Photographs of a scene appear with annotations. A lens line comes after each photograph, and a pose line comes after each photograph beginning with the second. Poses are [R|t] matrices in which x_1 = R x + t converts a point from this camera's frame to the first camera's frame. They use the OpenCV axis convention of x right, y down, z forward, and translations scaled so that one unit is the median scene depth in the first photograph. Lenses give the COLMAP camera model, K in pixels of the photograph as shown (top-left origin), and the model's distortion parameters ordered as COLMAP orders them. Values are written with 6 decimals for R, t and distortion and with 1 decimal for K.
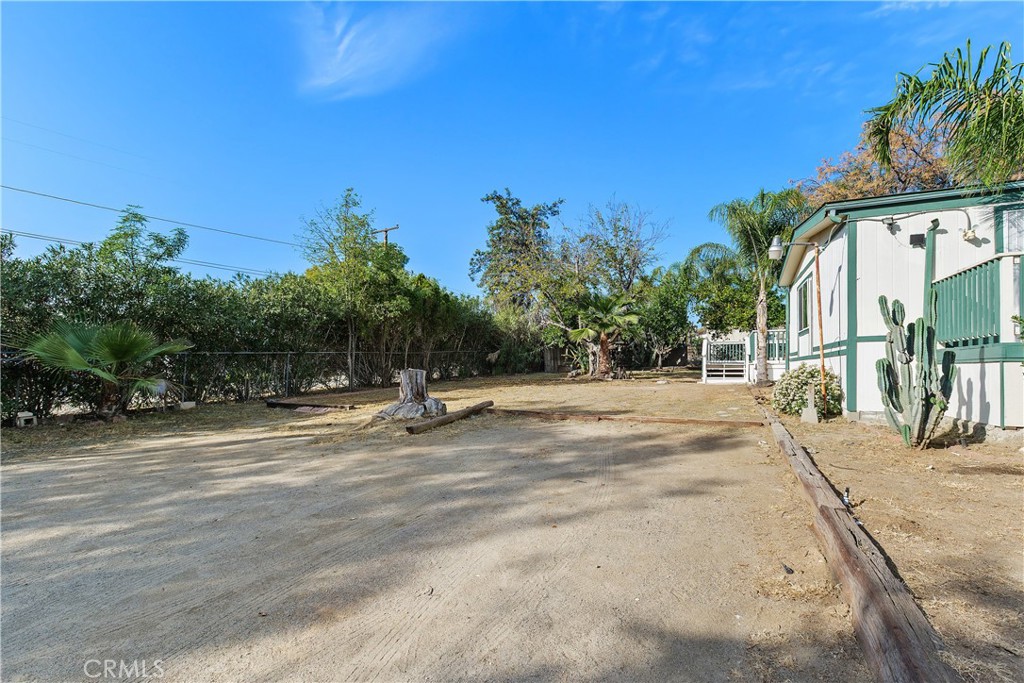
lens RADIAL K [[467.2, 0, 512.5], [0, 467.2, 349.1], [0, 0, 1]] dist [0.006019, -0.003589]
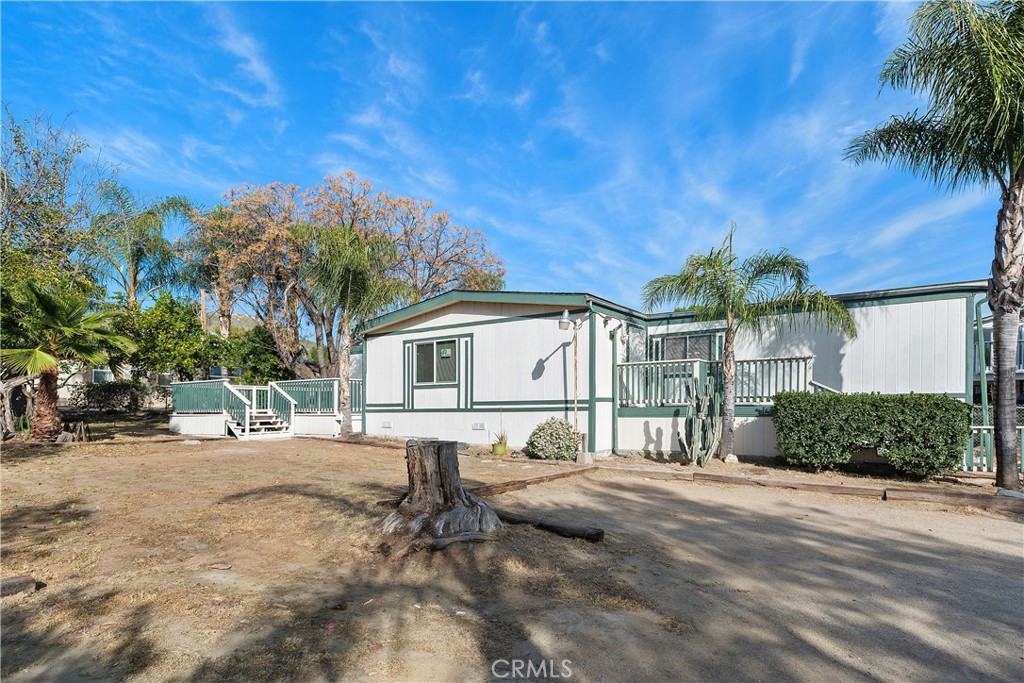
lens RADIAL K [[557.8, 0, 490.8], [0, 557.8, 365.7], [0, 0, 1]] dist [0.003935, 0.001154]
pose [[0.197309, 0.080654, 0.977018, -0.656703], [-0.035071, 0.996553, -0.075184, 0.010213], [-0.979714, -0.019431, 0.199457, 0.692037]]
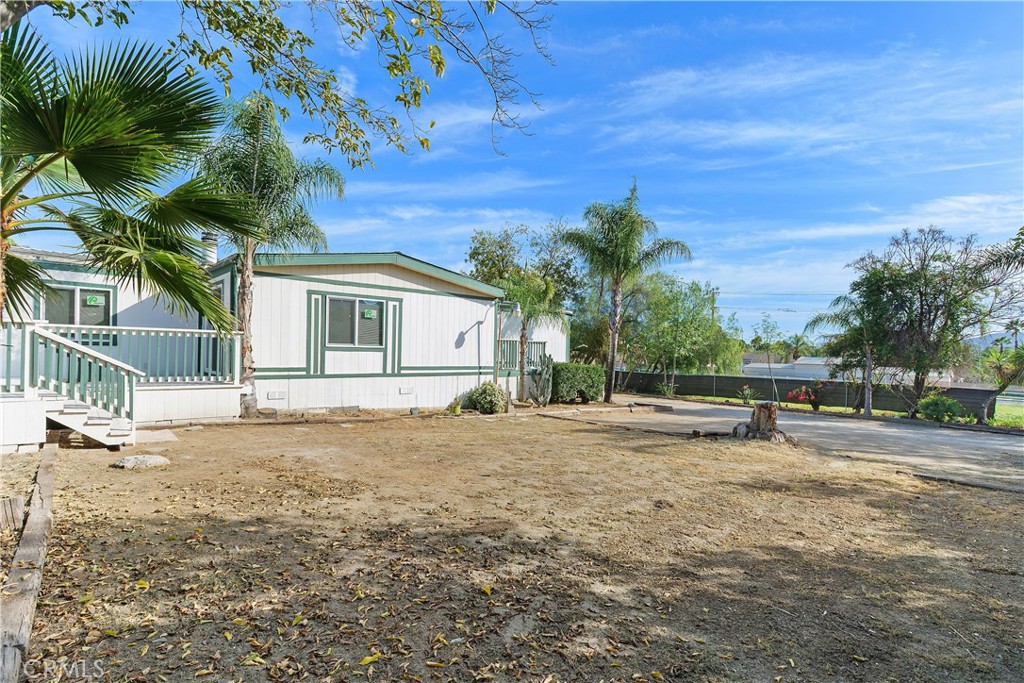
lens RADIAL K [[499.7, 0, 503.0], [0, 499.7, 358.6], [0, 0, 1]] dist [-0.003907, -0.001085]
pose [[-0.900316, -0.033251, 0.433966, -0.108036], [-0.044385, 0.998894, -0.015547, -0.014261], [-0.432969, -0.033259, -0.900795, 1.986087]]
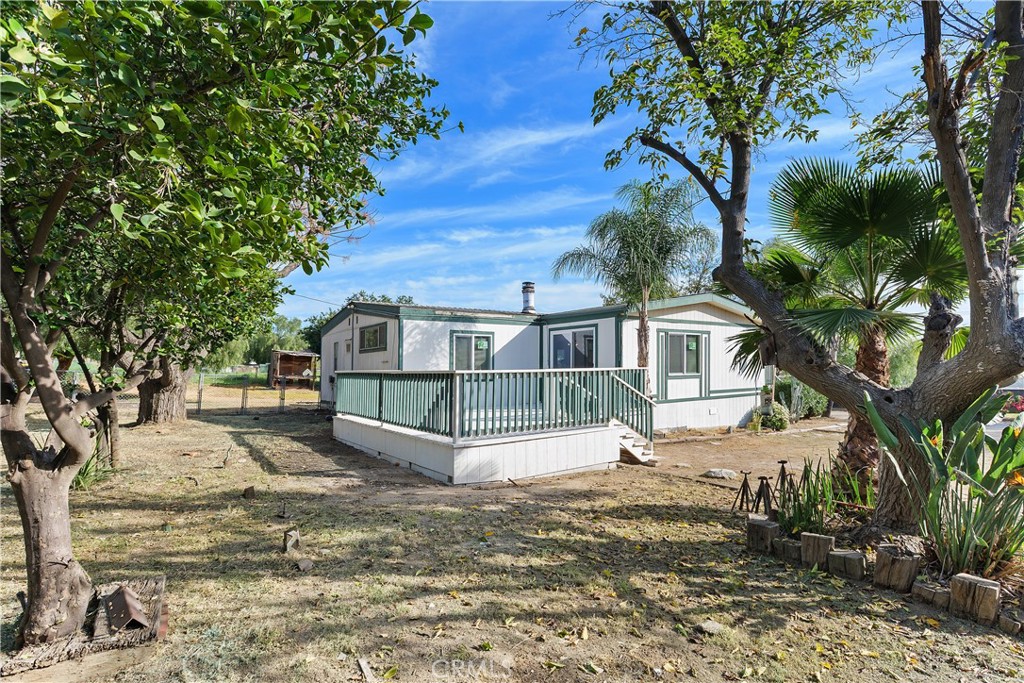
lens RADIAL K [[499.7, 0, 506.5], [0, 499.7, 360.5], [0, 0, 1]] dist [-0.003907, -0.001085]
pose [[-0.852077, 0.011991, 0.523279, 0.398020], [-0.012273, 0.999005, -0.042877, -0.019998], [-0.523272, -0.042957, -0.851082, 2.475458]]
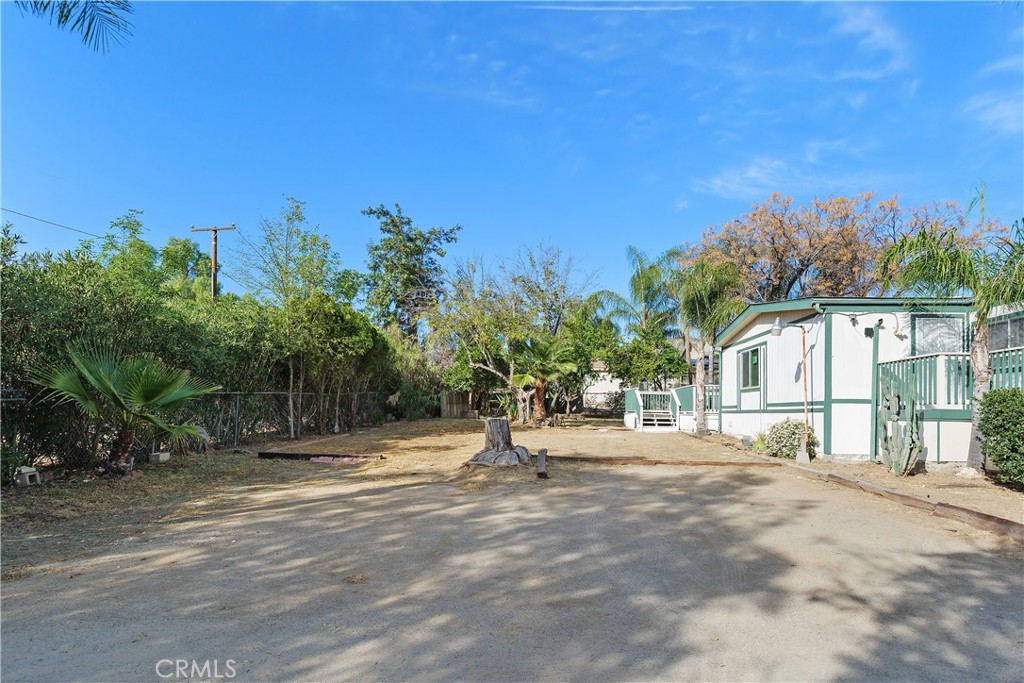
lens RADIAL K [[557.8, 0, 516.5], [0, 557.8, 392.9], [0, 0, 1]] dist [0.003935, 0.001154]
pose [[0.935319, 0.028509, 0.352654, -0.487403], [-0.031101, 0.999515, 0.001685, -0.013041], [-0.352435, -0.012544, 0.935752, -0.138513]]
